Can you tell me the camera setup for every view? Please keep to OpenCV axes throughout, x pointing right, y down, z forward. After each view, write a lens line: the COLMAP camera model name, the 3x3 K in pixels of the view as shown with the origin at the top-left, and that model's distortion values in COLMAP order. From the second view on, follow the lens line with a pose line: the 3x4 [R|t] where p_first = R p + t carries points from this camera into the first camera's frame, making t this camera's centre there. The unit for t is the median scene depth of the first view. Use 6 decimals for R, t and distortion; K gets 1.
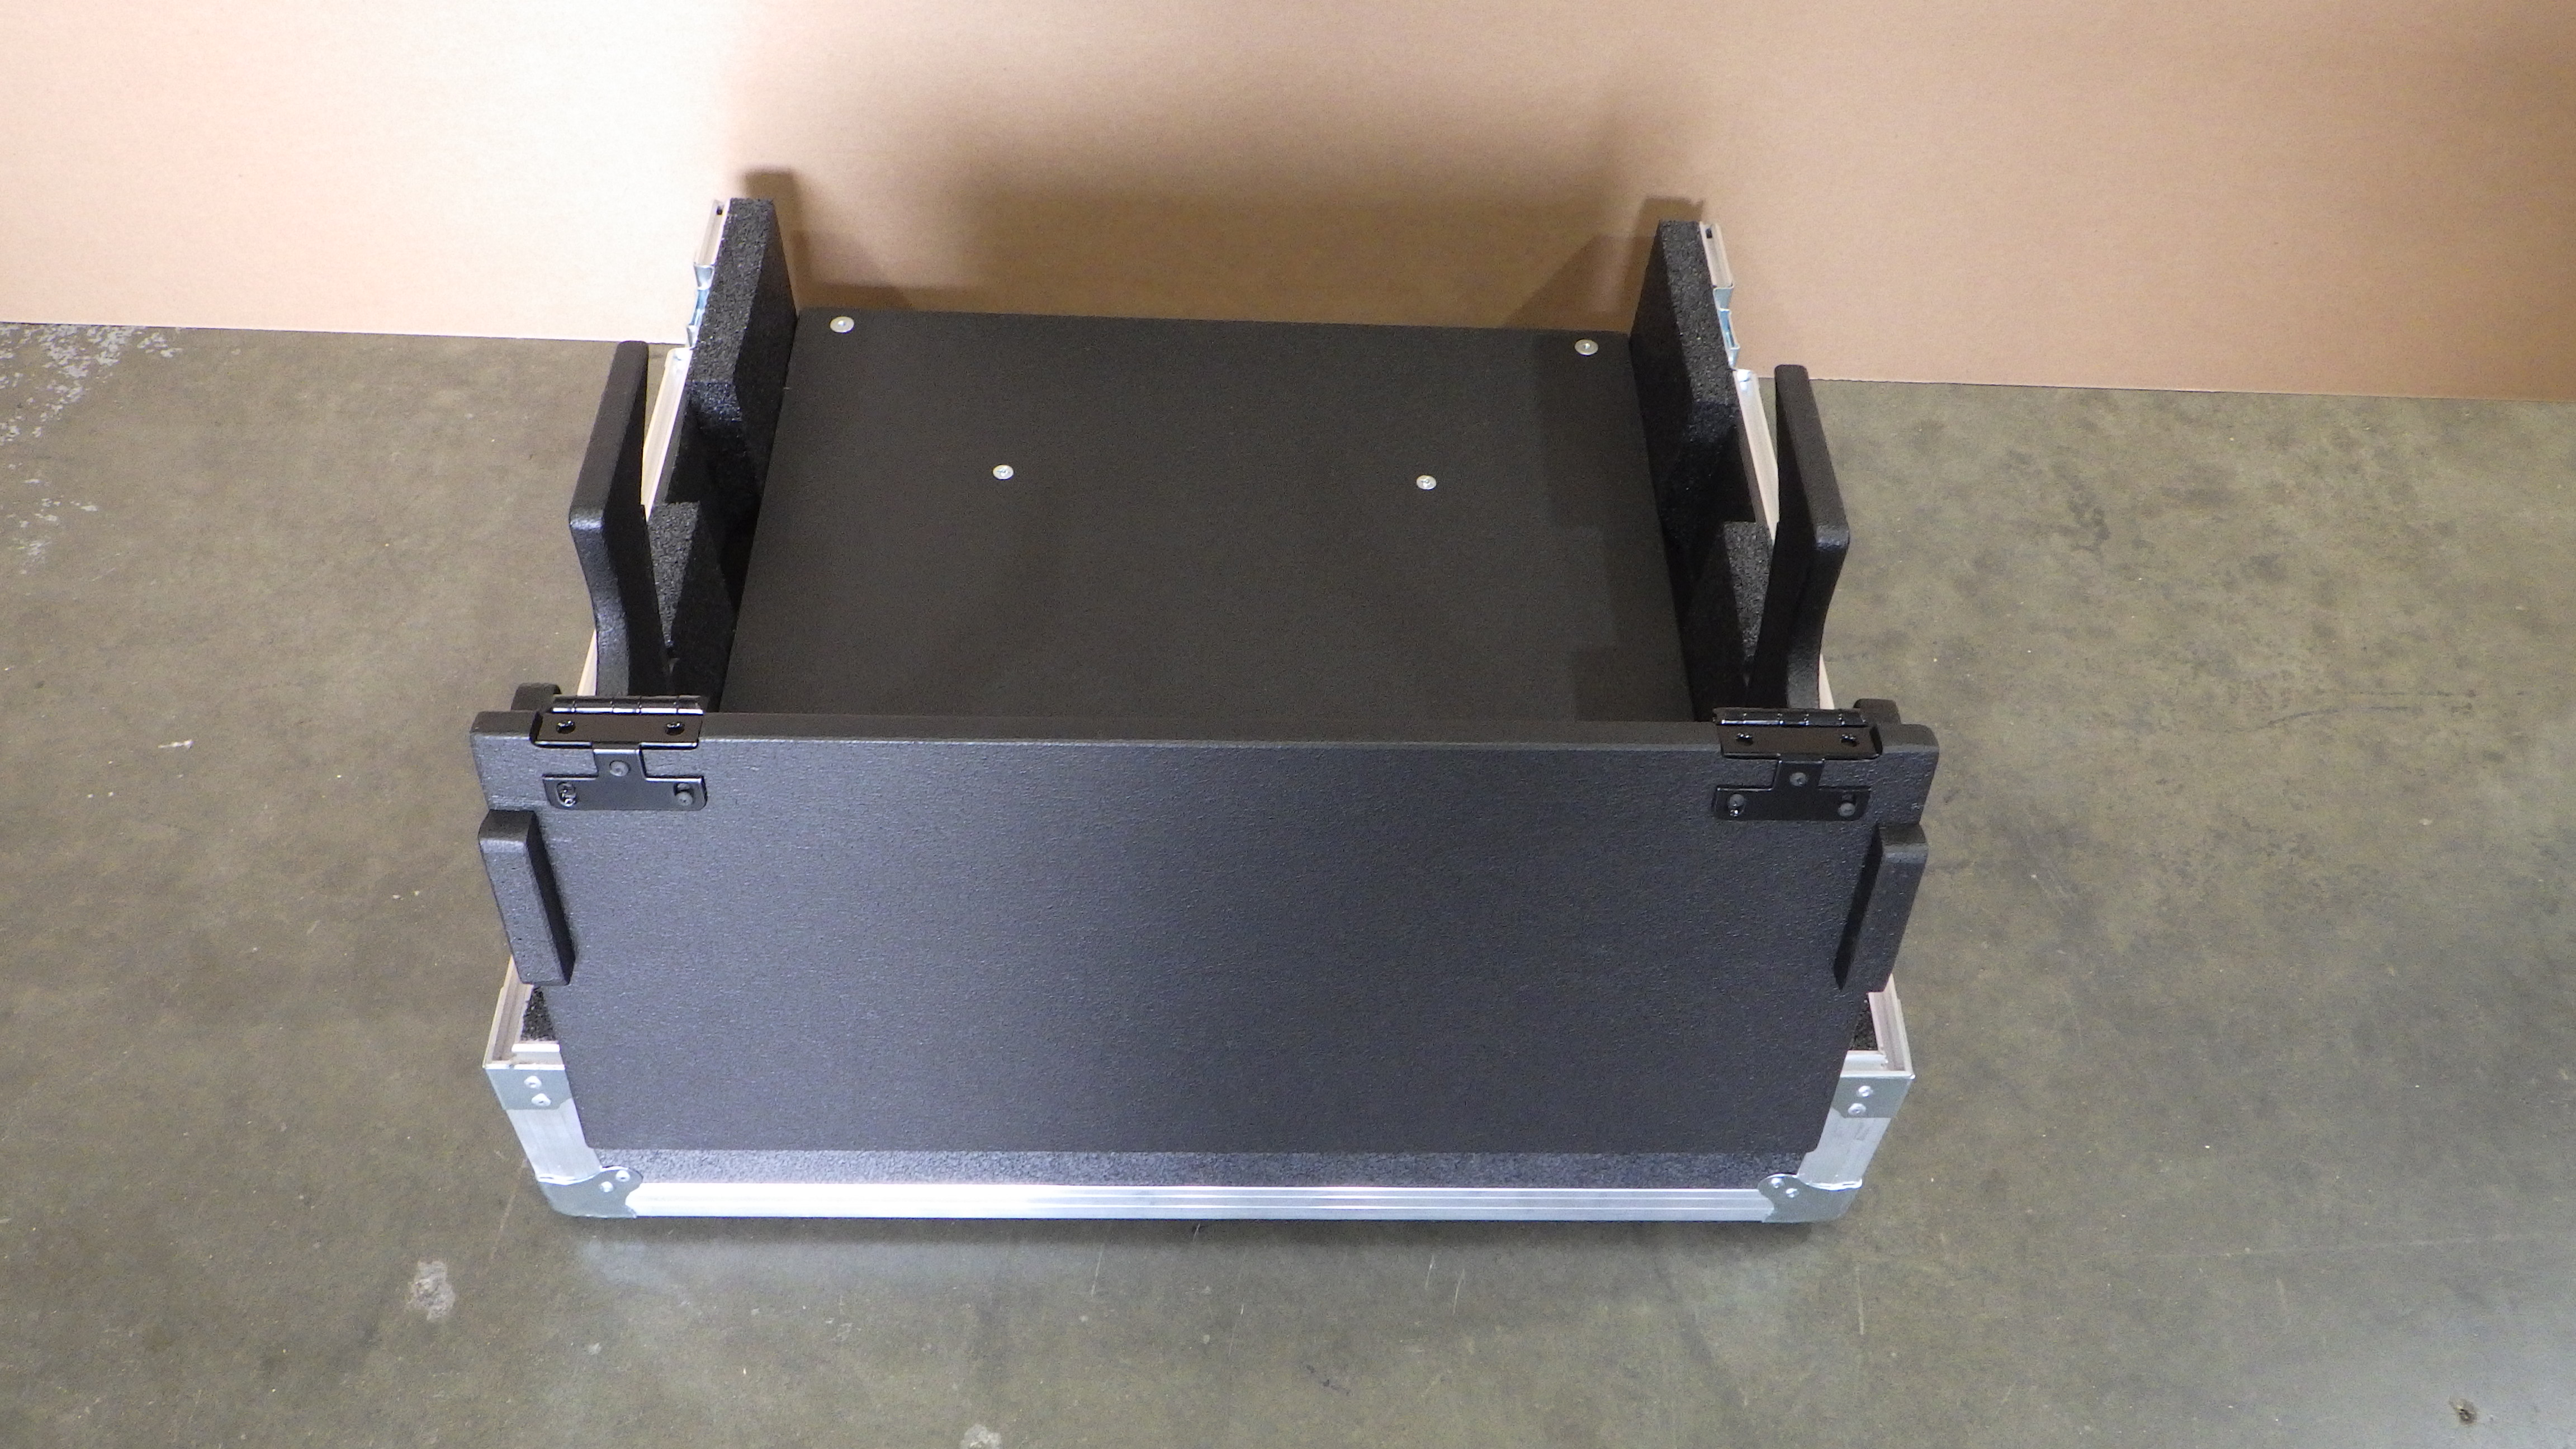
lens RADIAL K [[2110.4, 0, 1289.1], [0, 2110.4, 694.4], [0, 0, 1]] dist [0.000805, 0.001043]
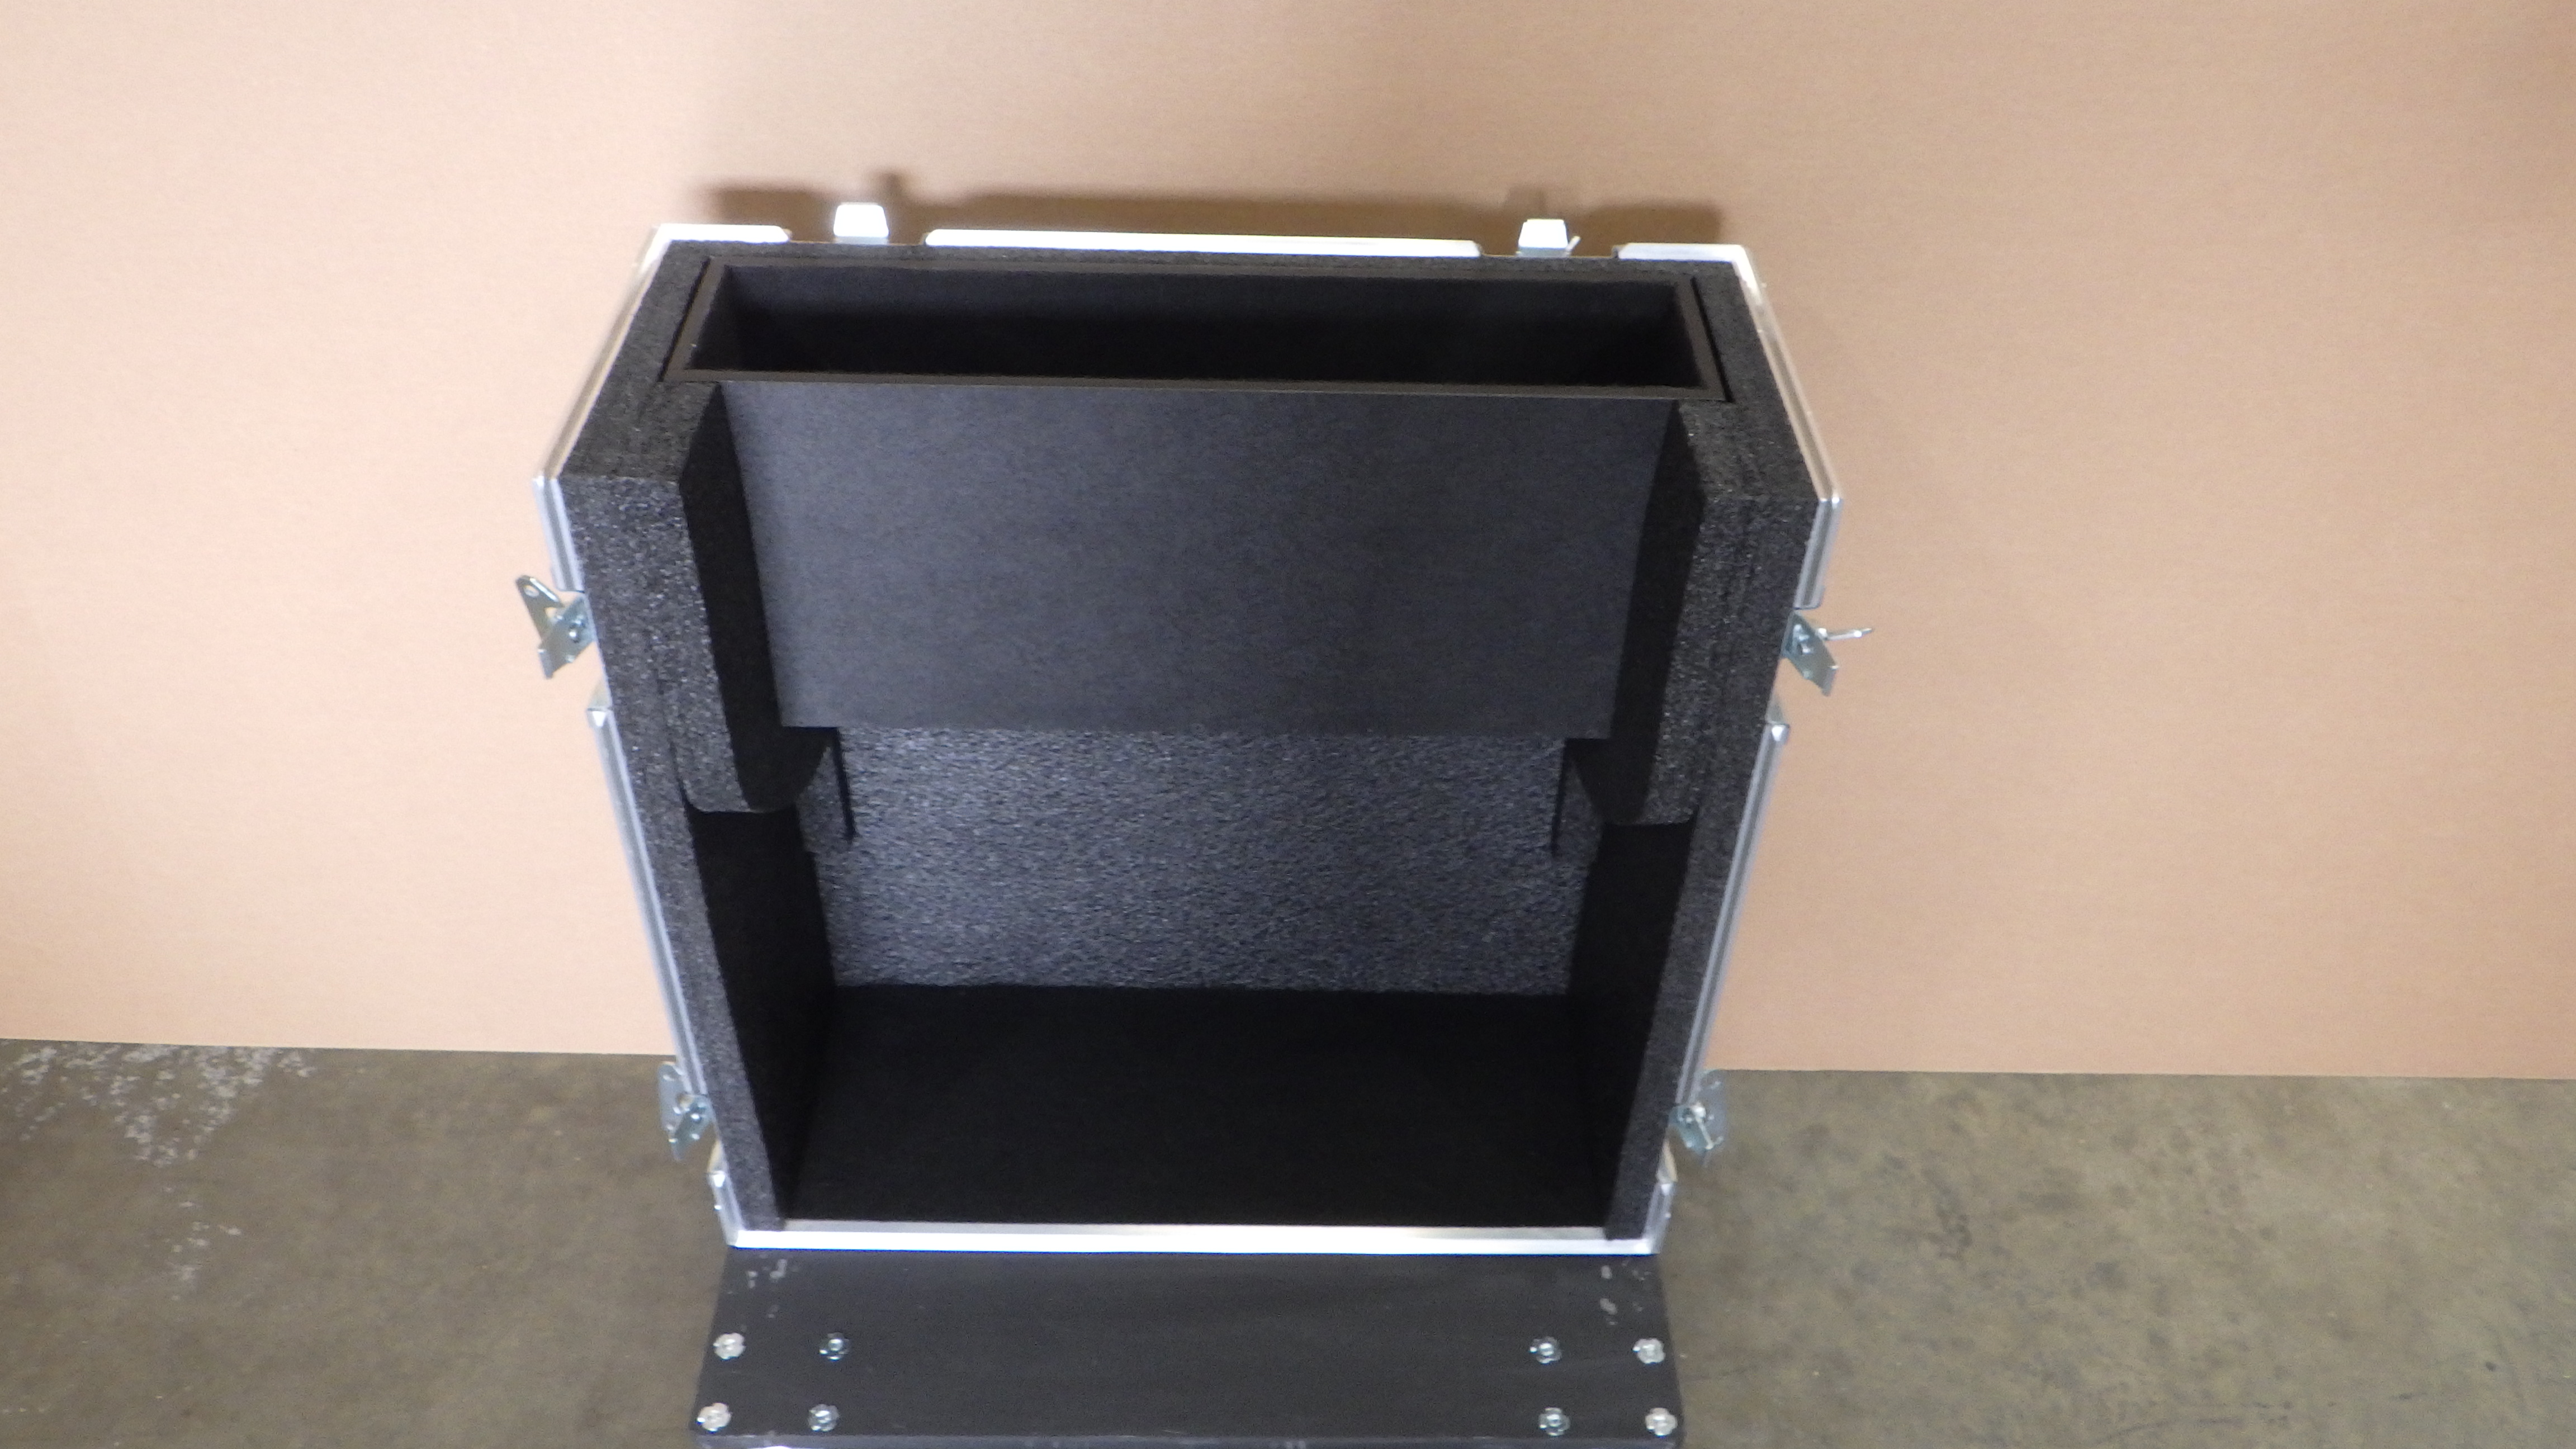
lens RADIAL K [[2110.4, 0, 1287.9], [0, 2110.4, 702.2], [0, 0, 1]] dist [0.000805, 0.001043]
pose [[0.999882, -0.003851, -0.014876, 0.035762], [0.001679, 0.989666, -0.143383, -0.211138], [0.015275, 0.143341, 0.989556, -0.193928]]
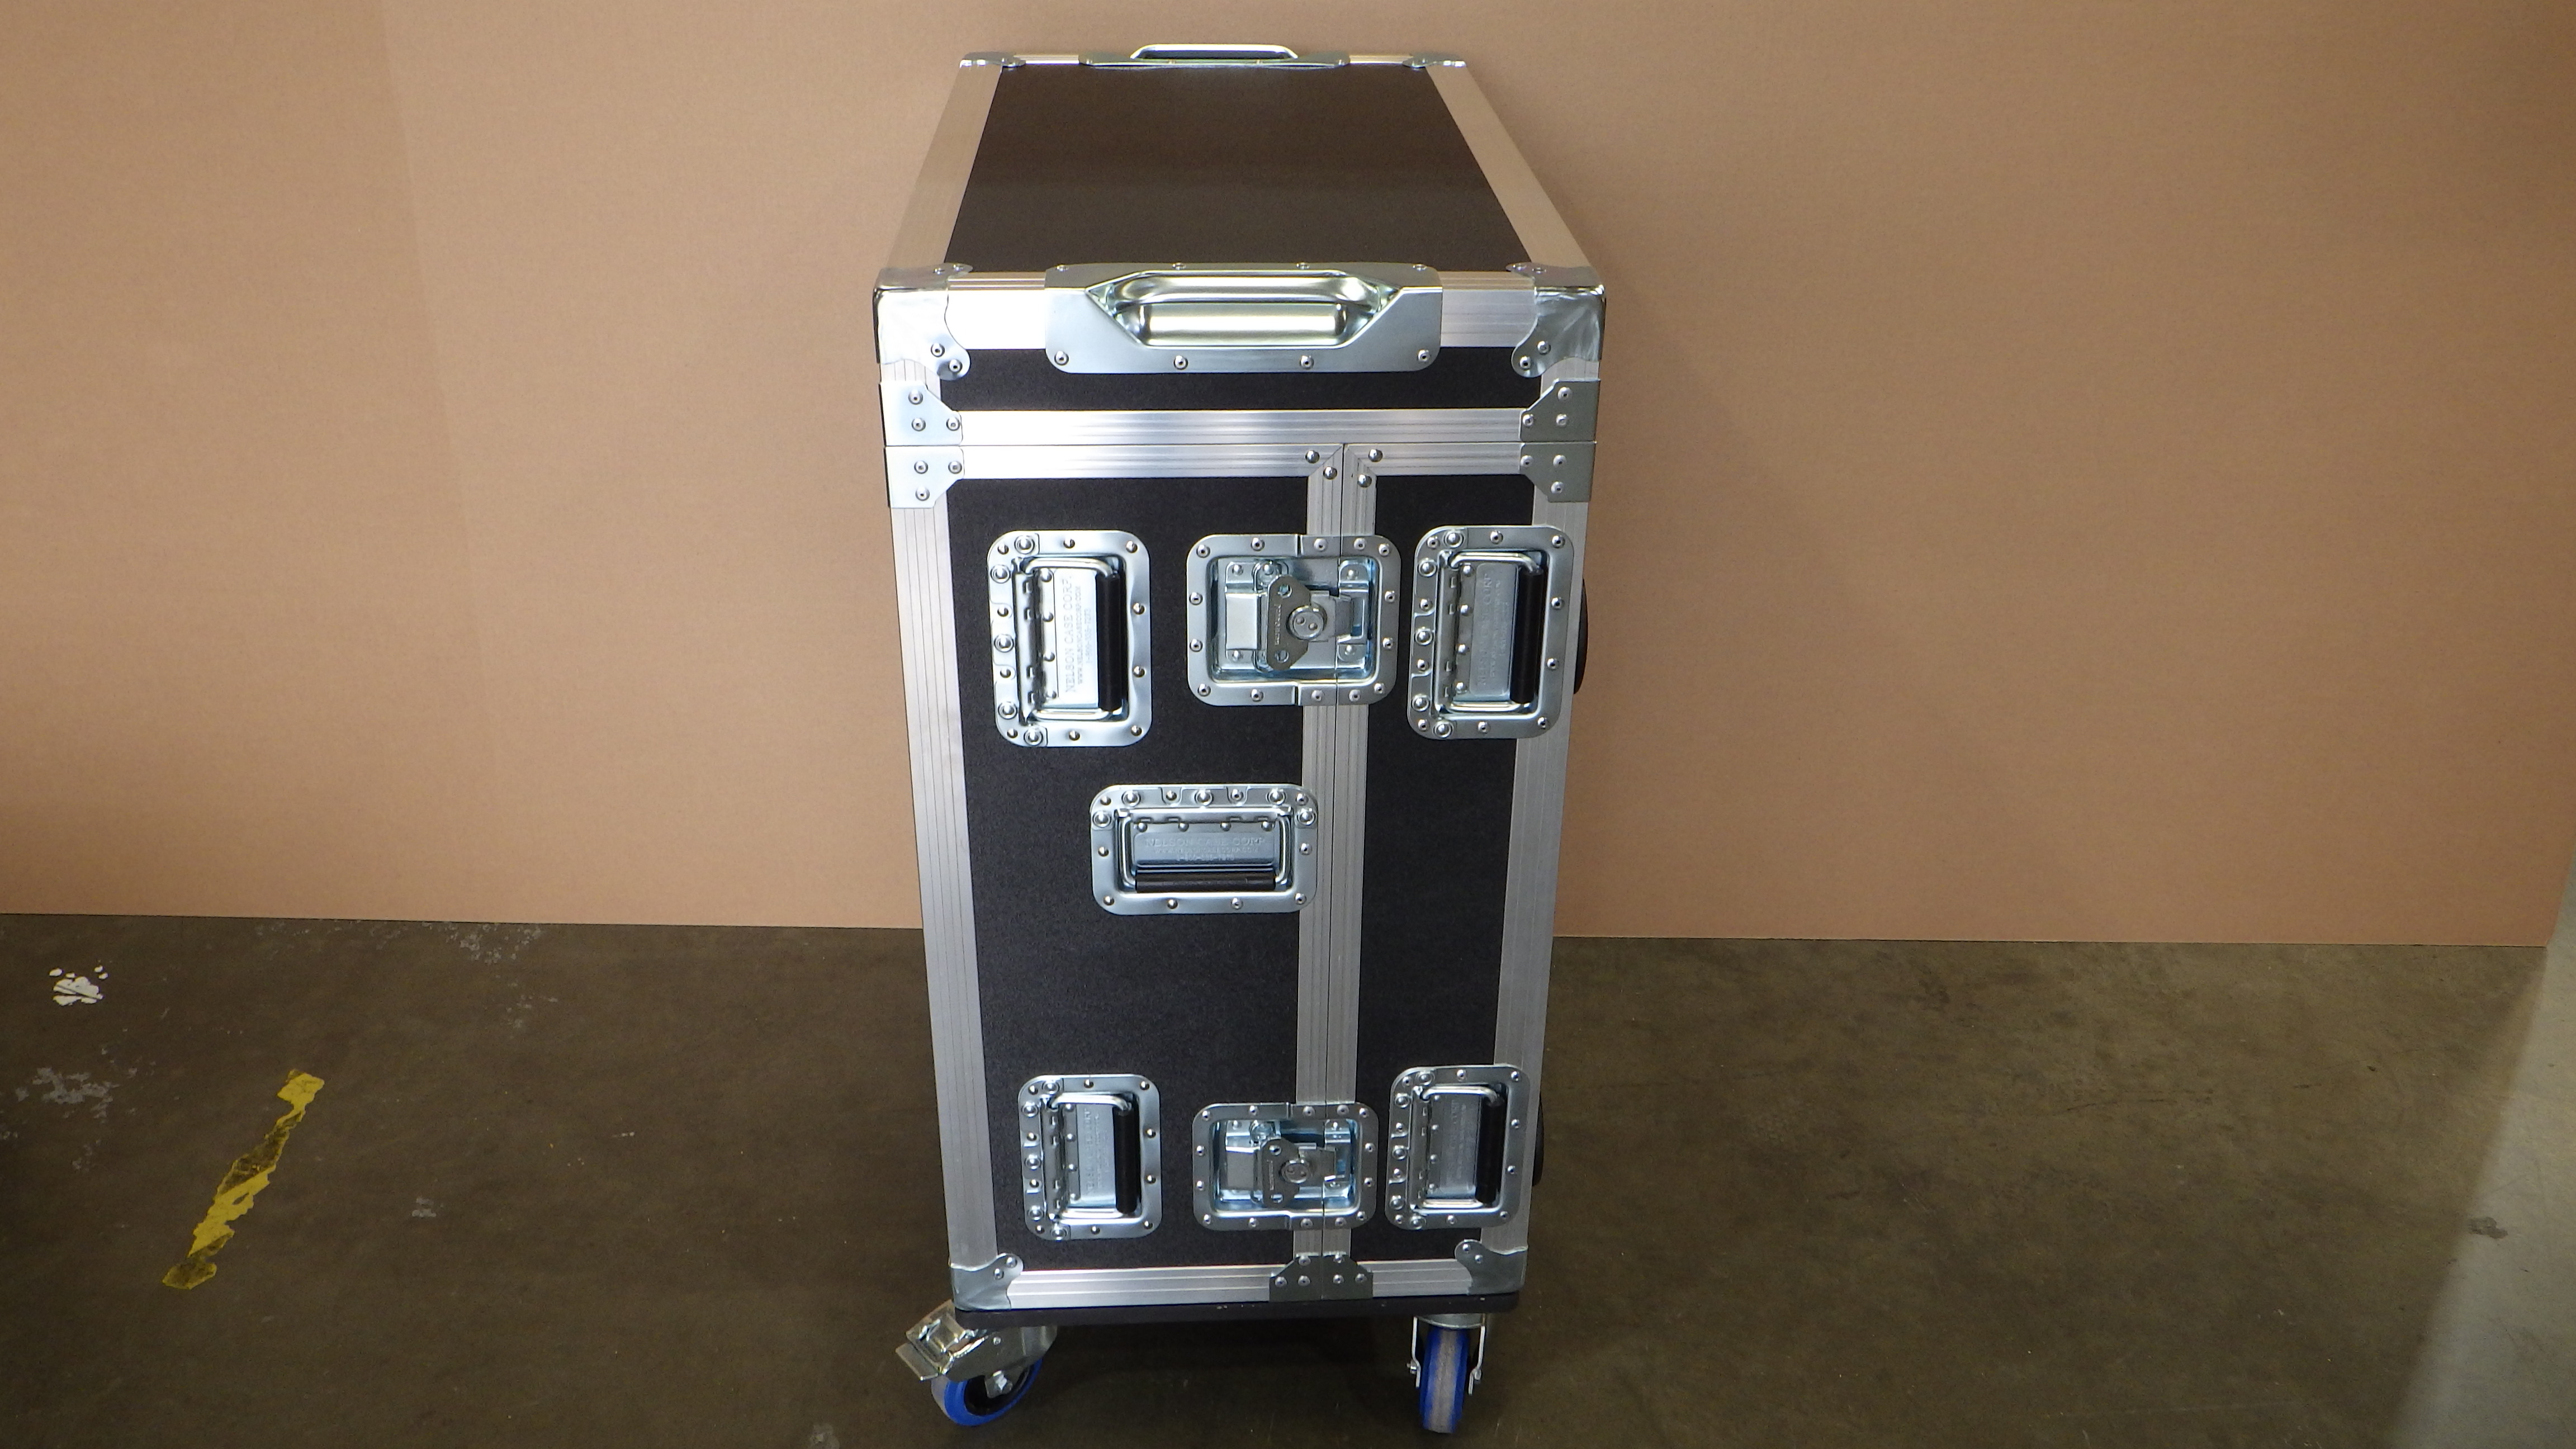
lens RADIAL K [[2110.4, 0, 1291.2], [0, 2110.4, 718.8], [0, 0, 1]] dist [0.000805, 0.001043]
pose [[0.999756, -0.020146, -0.009035, -0.041657], [0.015553, 0.933031, -0.359459, 0.263651], [0.015671, 0.359231, 0.933117, -0.423760]]
